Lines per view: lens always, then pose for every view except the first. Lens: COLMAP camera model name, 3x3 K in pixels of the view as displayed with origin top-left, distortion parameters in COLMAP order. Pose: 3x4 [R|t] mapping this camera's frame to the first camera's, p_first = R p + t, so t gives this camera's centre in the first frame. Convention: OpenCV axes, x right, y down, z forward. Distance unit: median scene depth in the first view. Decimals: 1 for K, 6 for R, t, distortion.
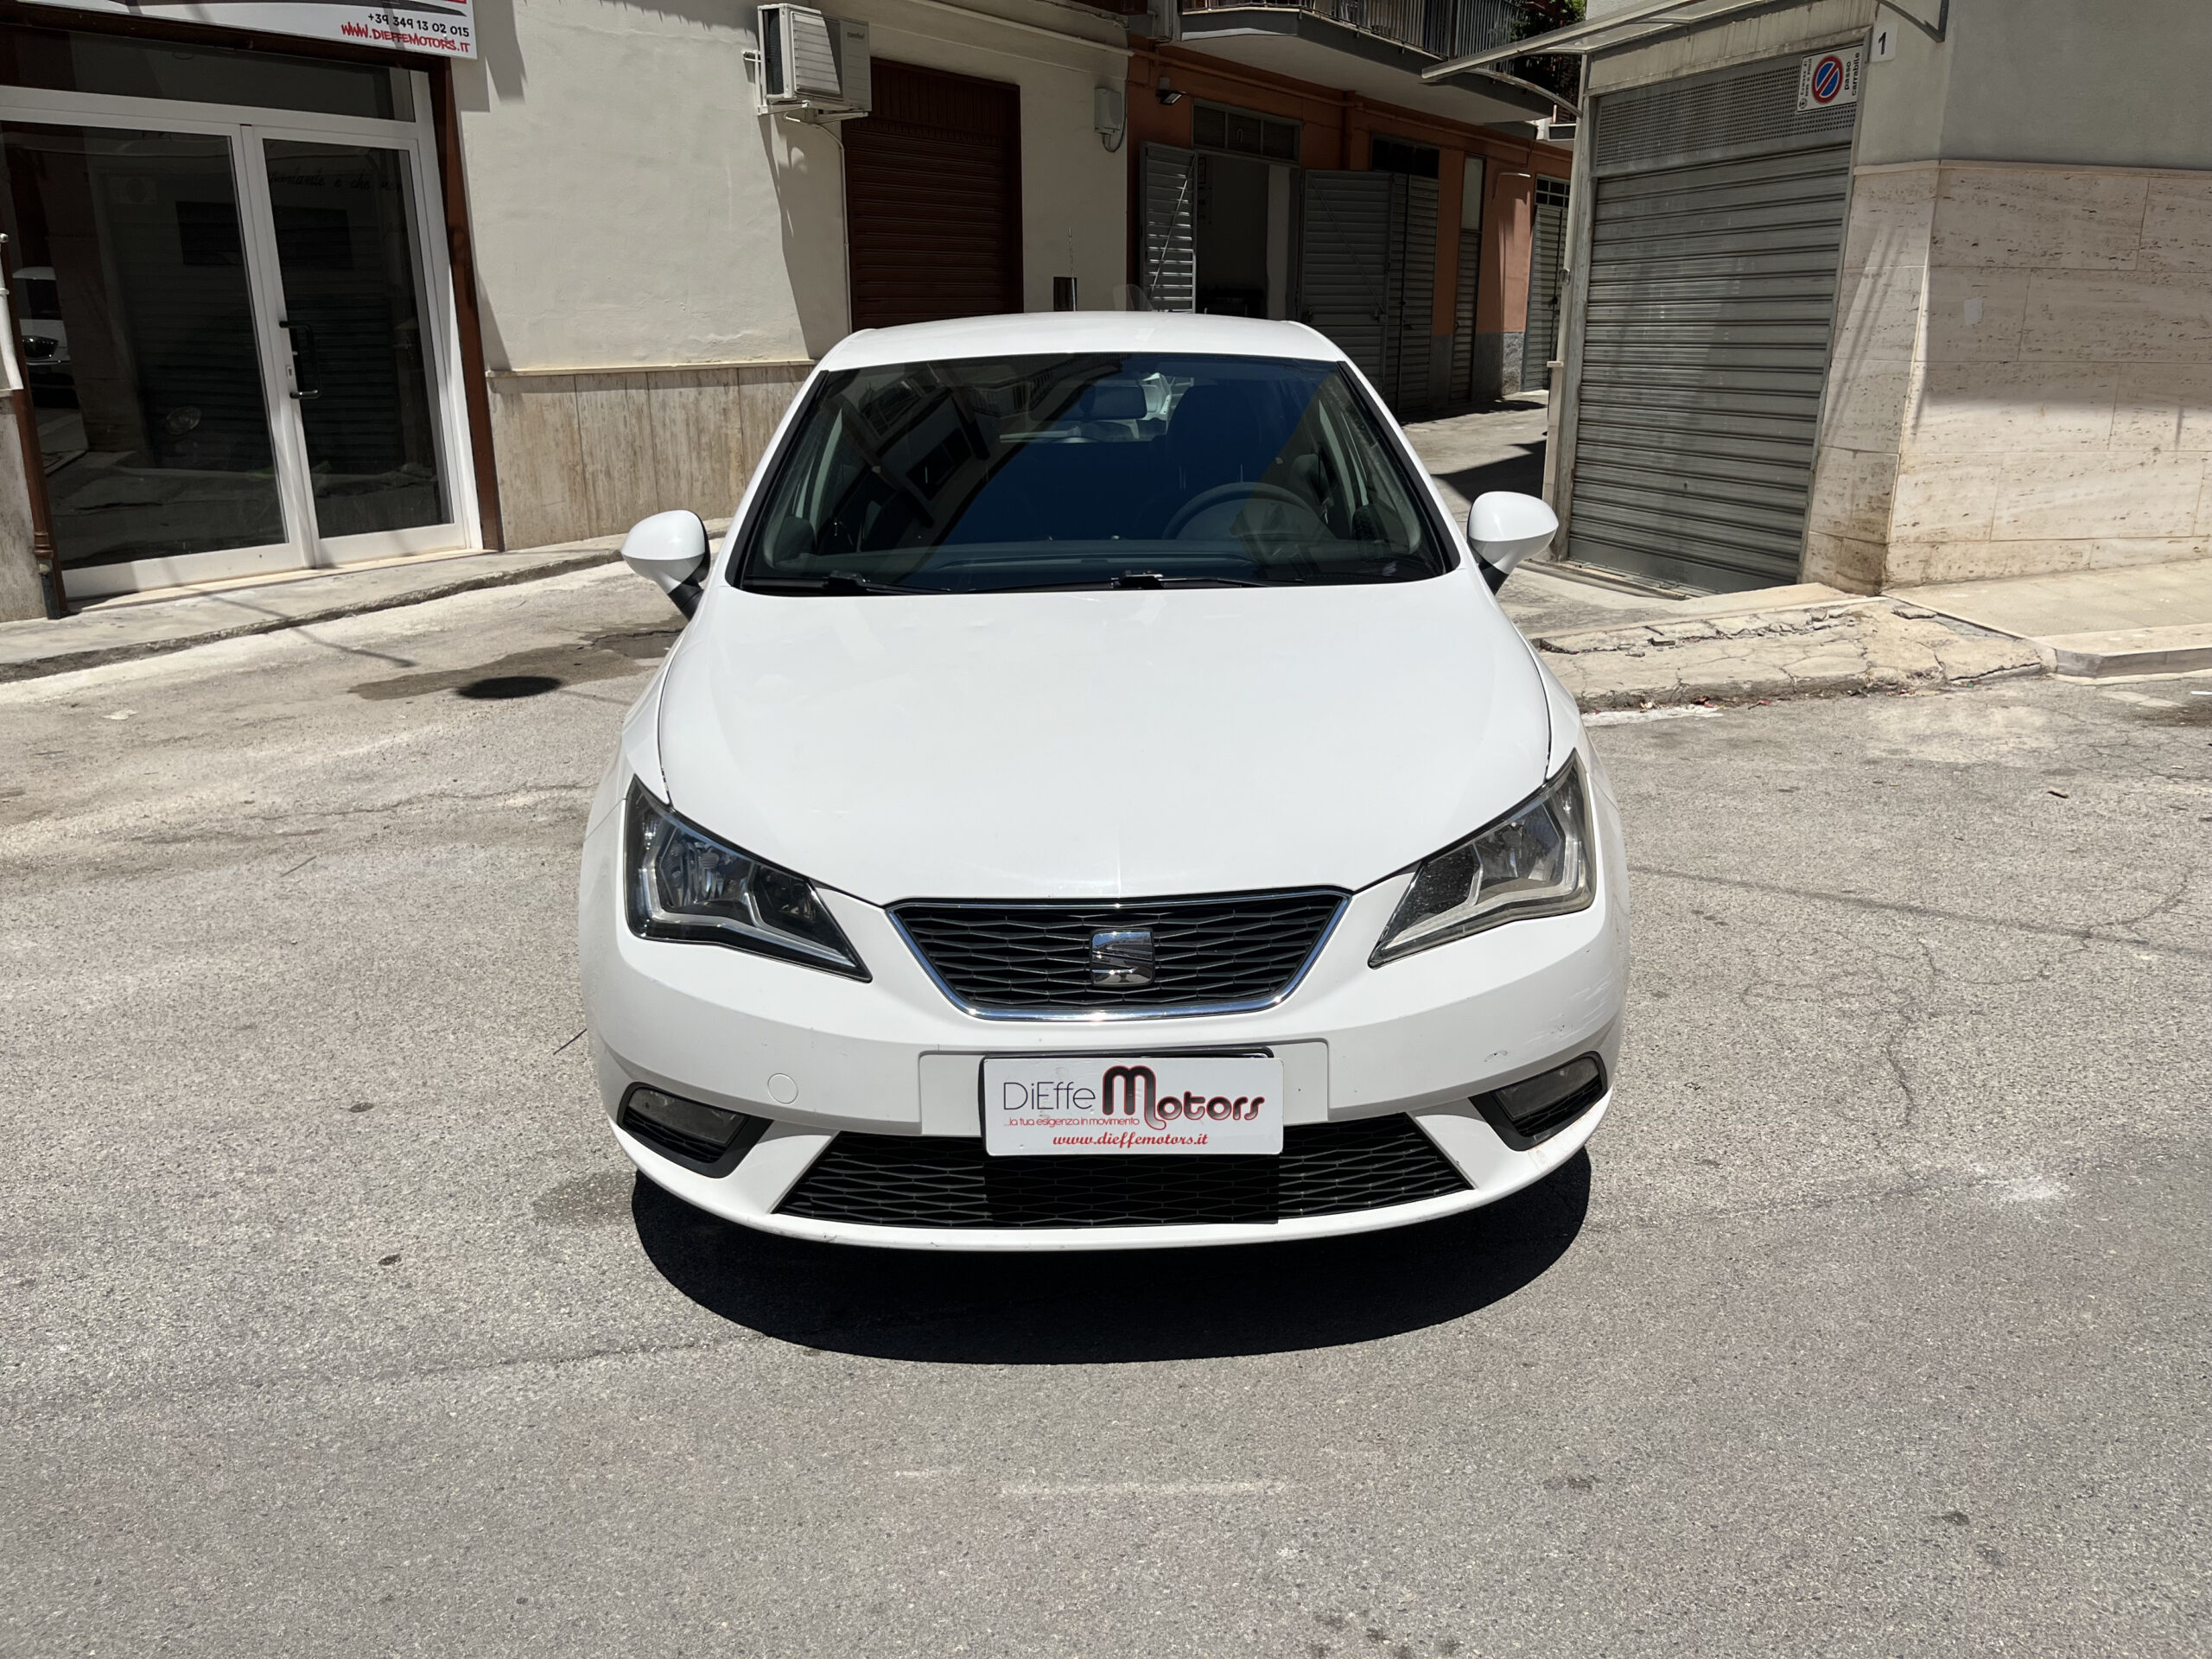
lens RADIAL K [[1685.2, 0, 1120.6], [0, 1685.2, 833.2], [0, 0, 1]] dist [0.065706, -0.095919]
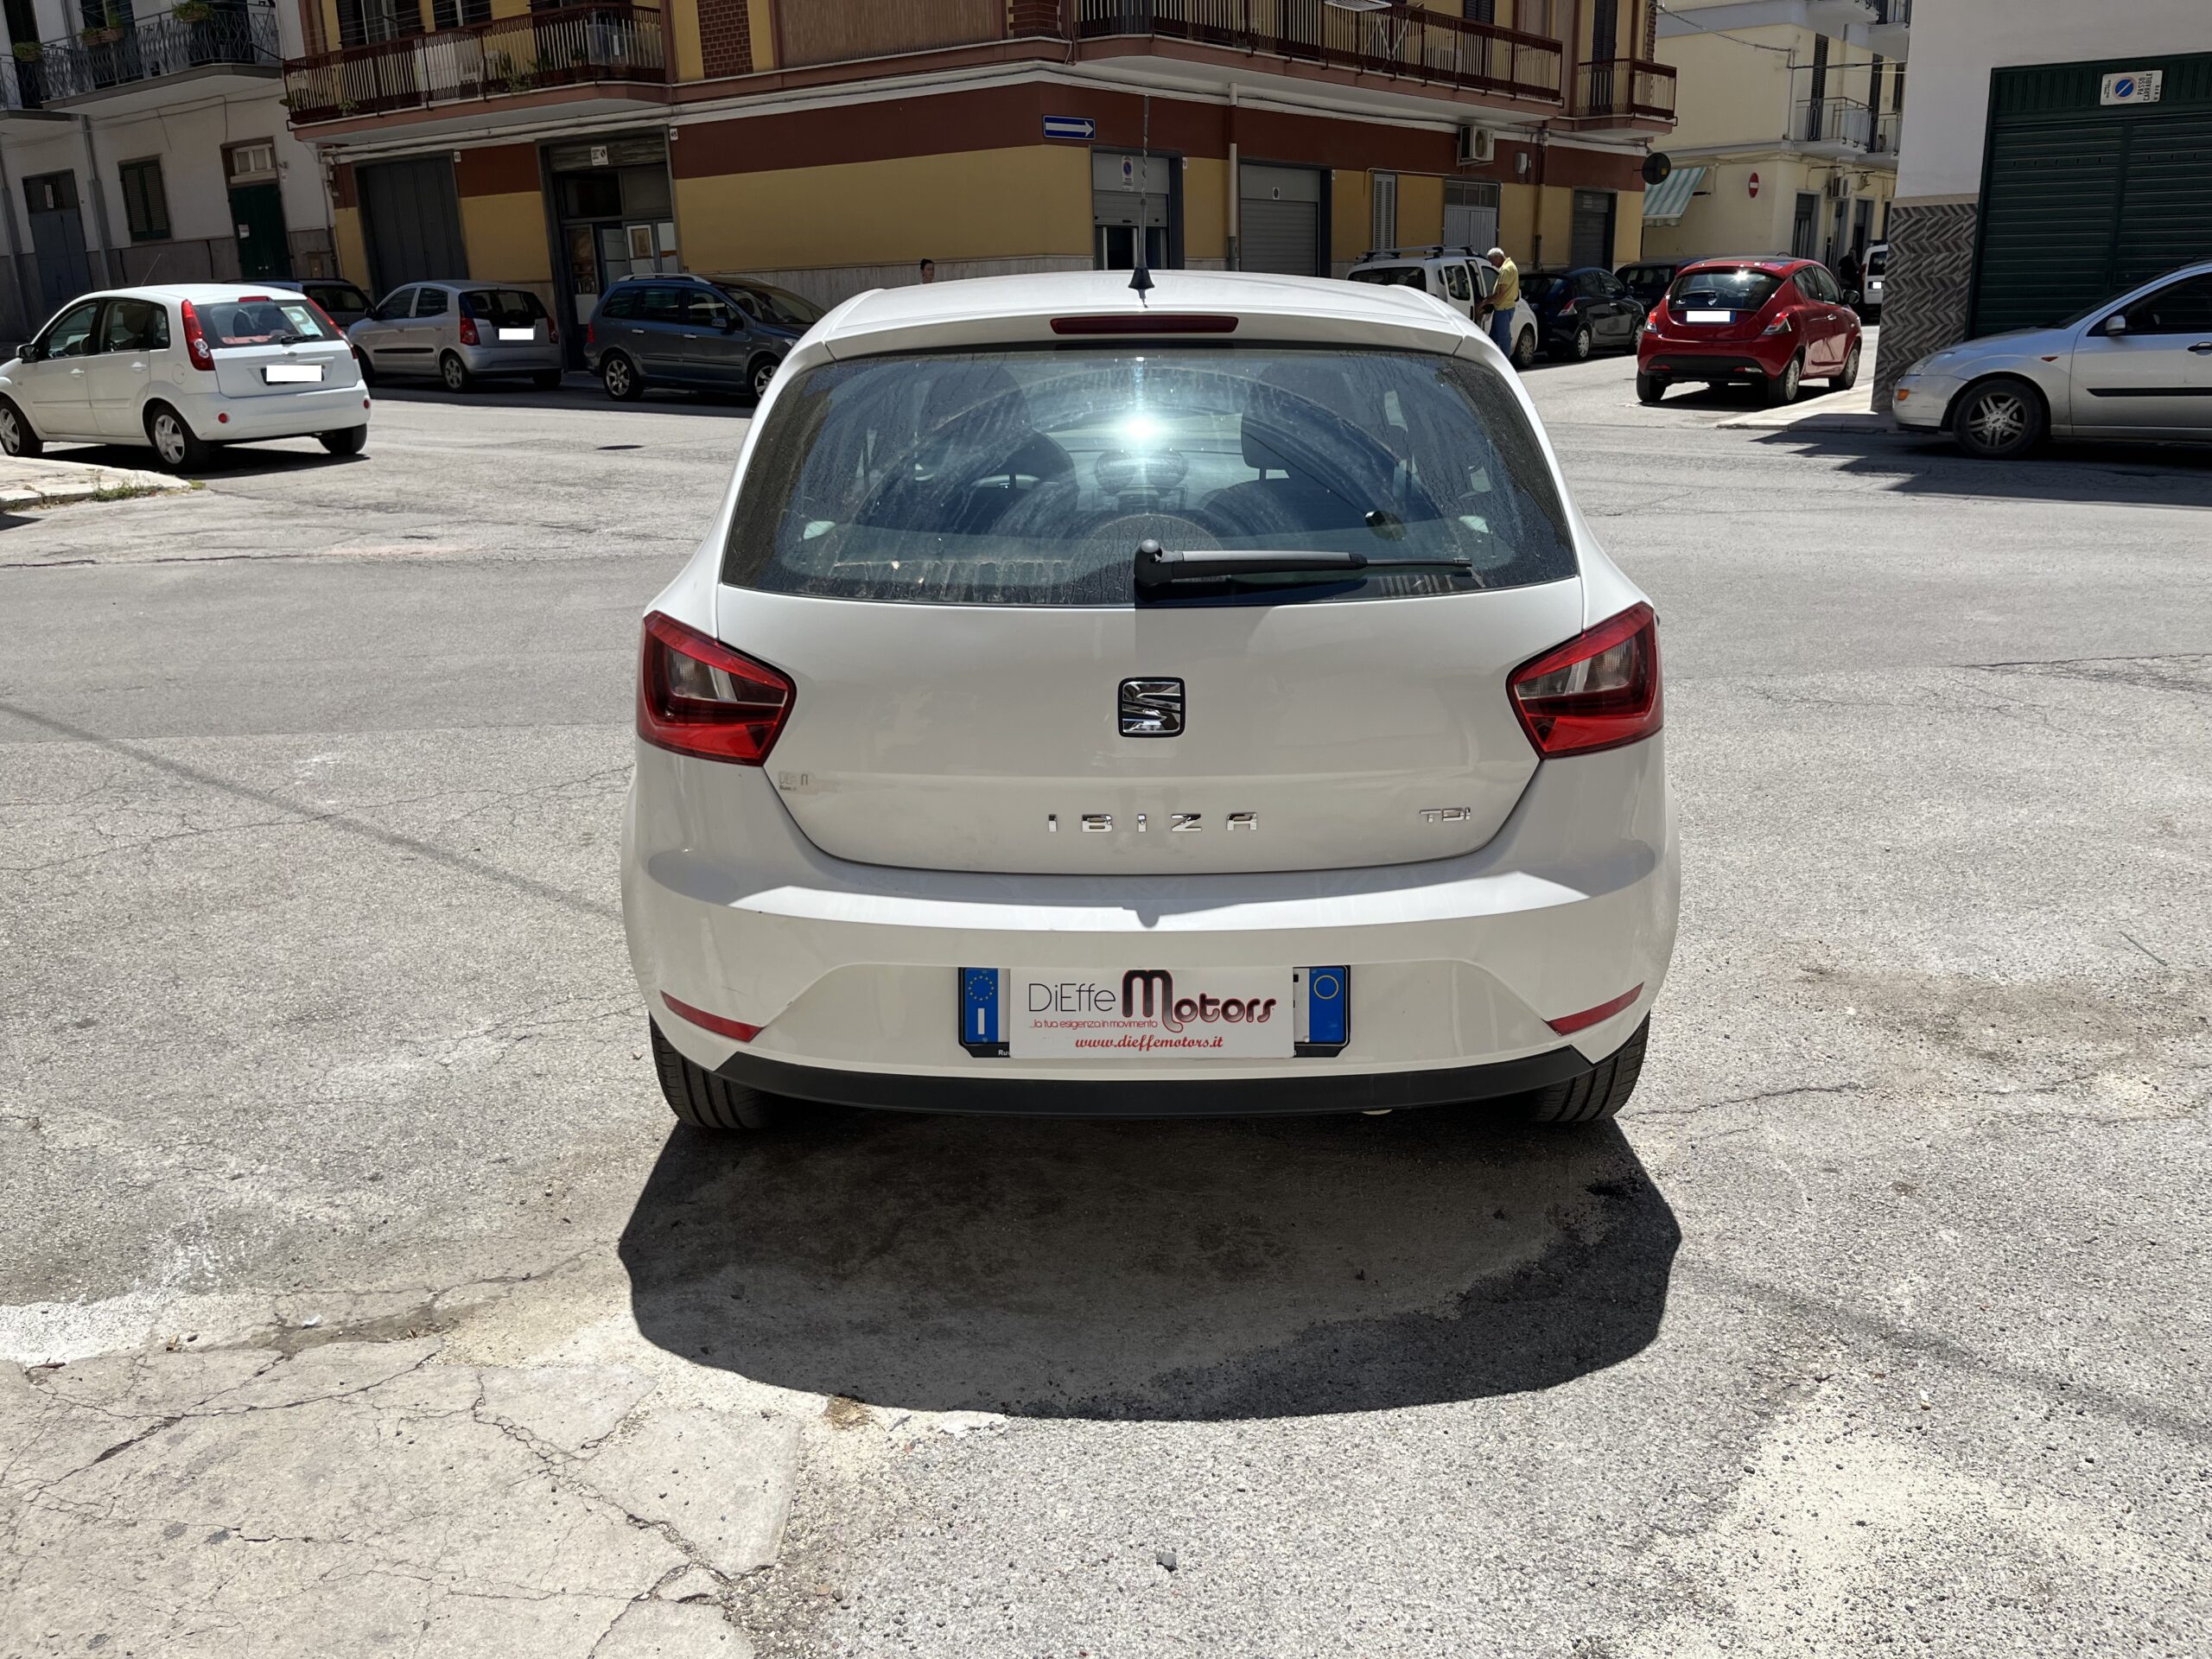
lens RADIAL K [[1685.2, 0, 1124.1], [0, 1685.2, 833.8], [0, 0, 1]] dist [0.065706, -0.095919]
pose [[-0.999058, 0.013308, 0.041314, -0.027897], [0.034302, 0.825308, 0.563640, -0.314982], [-0.026596, 0.564526, -0.824987, 1.057561]]
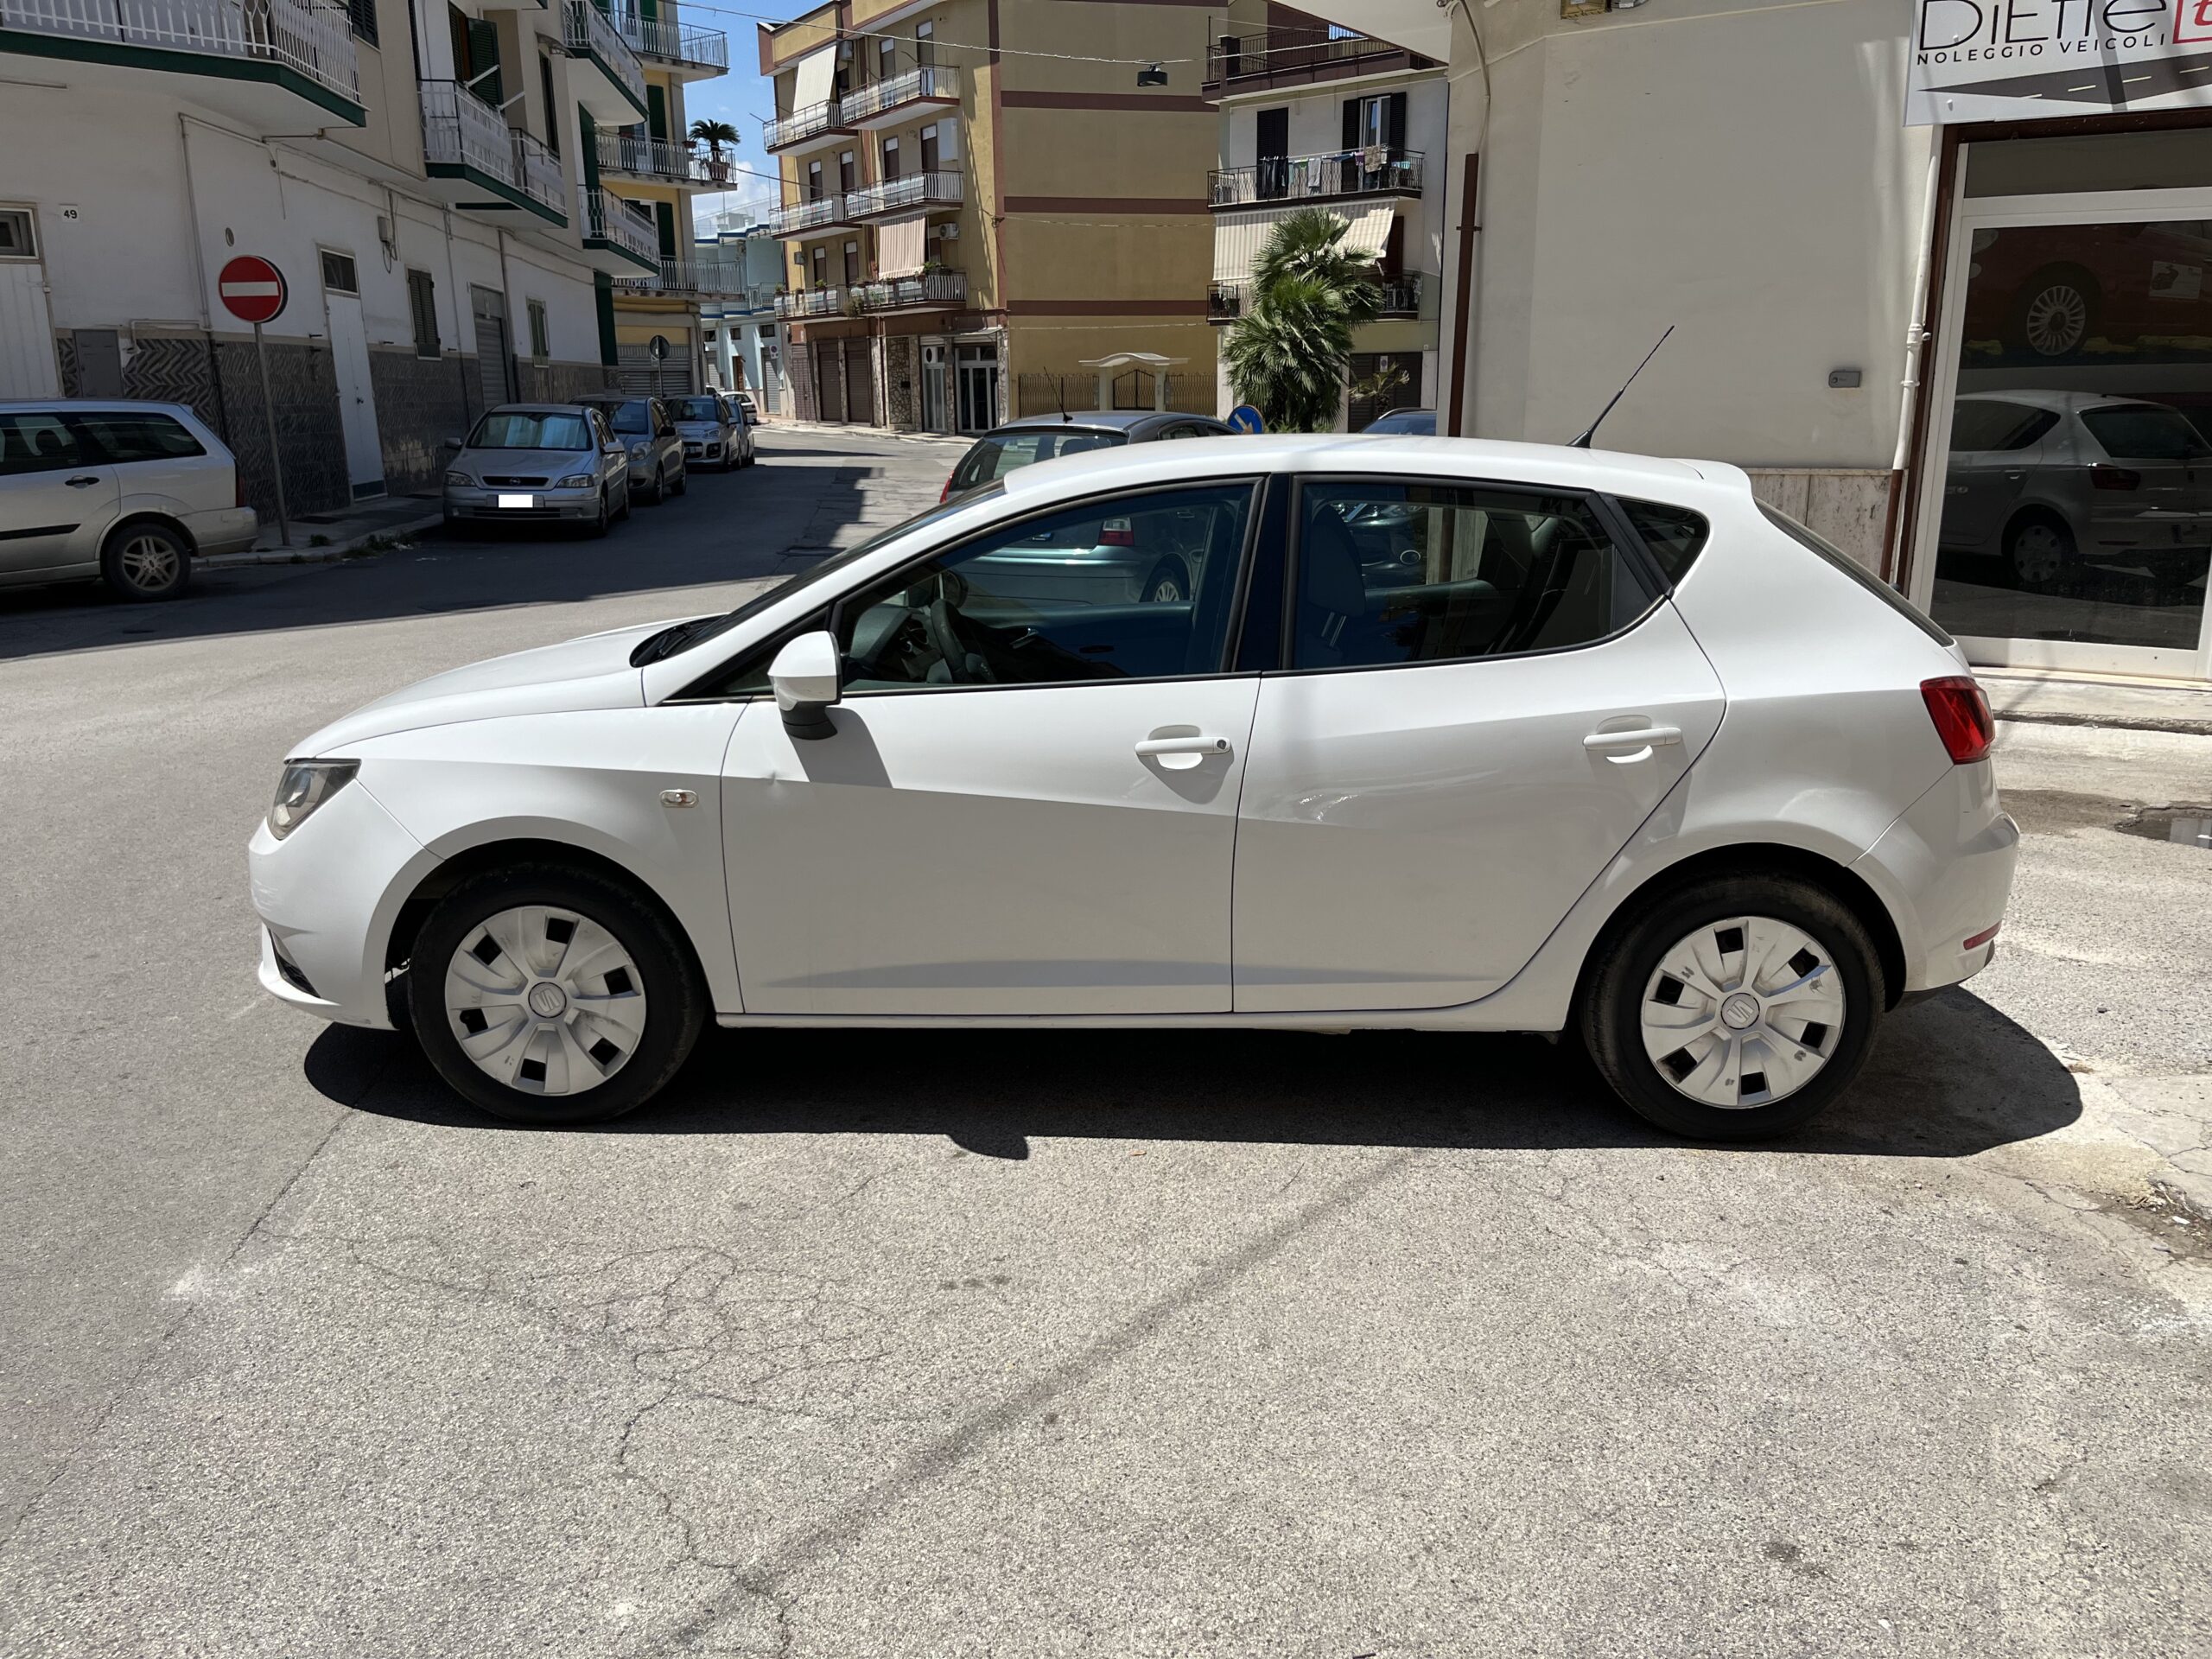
lens RADIAL K [[1685.2, 0, 1119.3], [0, 1685.2, 834.5], [0, 0, 1]] dist [0.065706, -0.095919]
pose [[-0.057400, 0.253987, -0.965503, 0.549770], [-0.284614, 0.922802, 0.259675, -0.183547], [0.956922, 0.289701, 0.019320, 0.549021]]
